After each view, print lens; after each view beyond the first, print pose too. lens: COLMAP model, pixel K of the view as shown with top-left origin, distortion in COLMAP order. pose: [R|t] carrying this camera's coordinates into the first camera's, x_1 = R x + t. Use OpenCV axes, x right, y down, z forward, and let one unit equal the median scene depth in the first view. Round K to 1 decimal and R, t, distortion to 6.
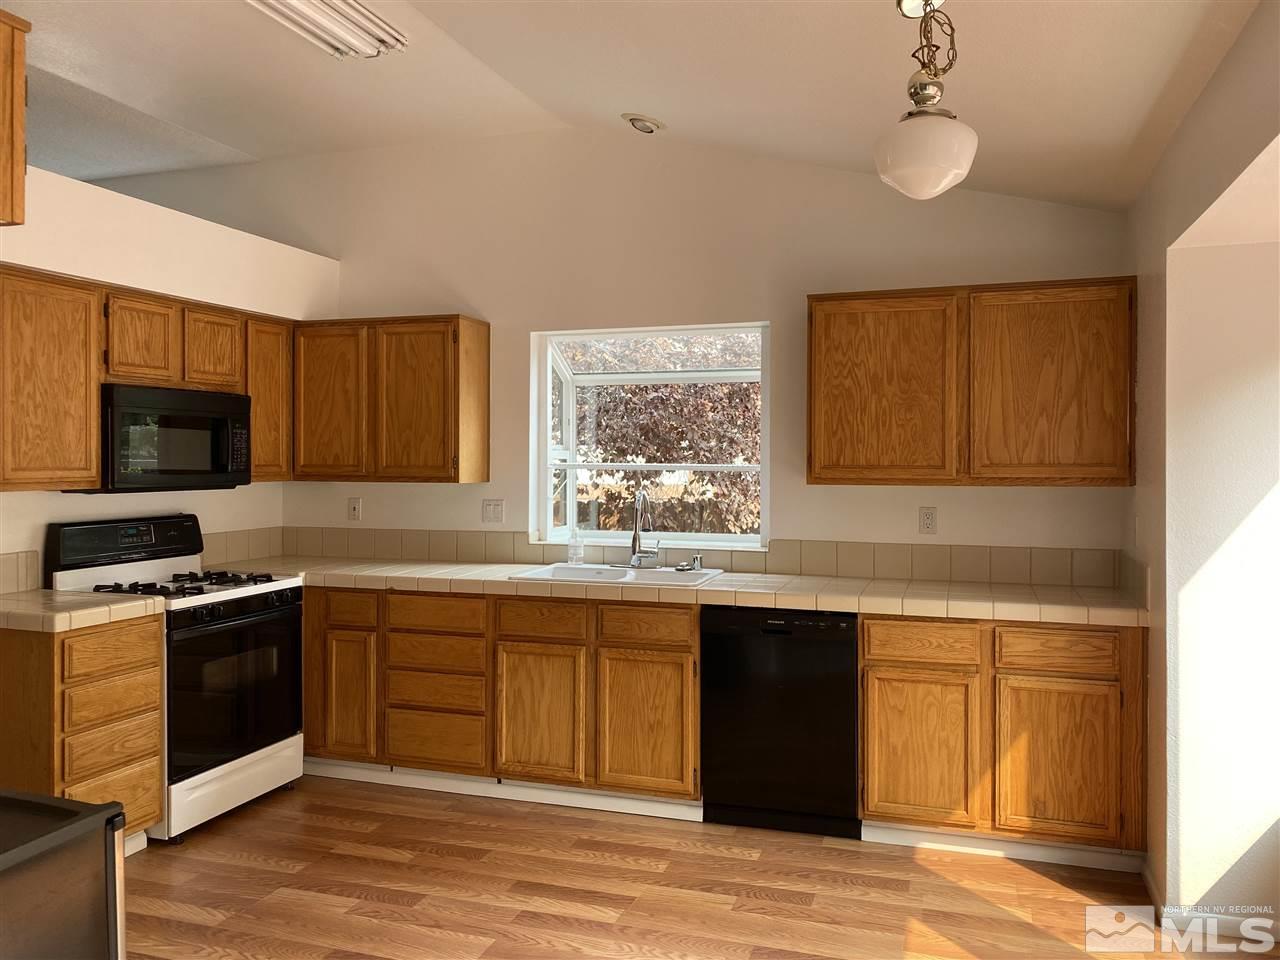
lens RADIAL K [[982.2, 0, 638.9], [0, 982.2, 471.0], [0, 0, 1]] dist [0.022646, -0.007737]
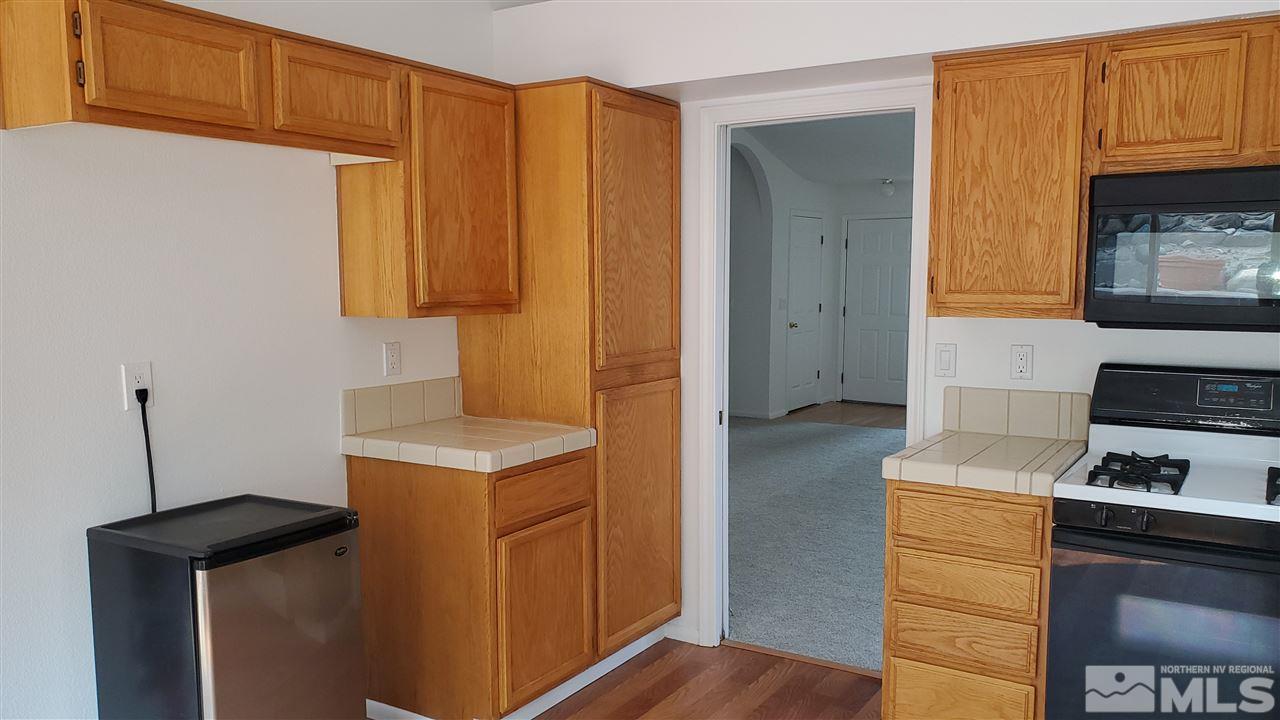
lens RADIAL K [[978.2, 0, 642.6], [0, 978.2, 379.7], [0, 0, 1]] dist [-0.001079, 0.000538]
pose [[-0.227566, 0.106206, -0.967954, 0.266691], [-0.012109, 0.993649, 0.111872, -0.016997], [0.973687, 0.037179, -0.224834, 0.896536]]
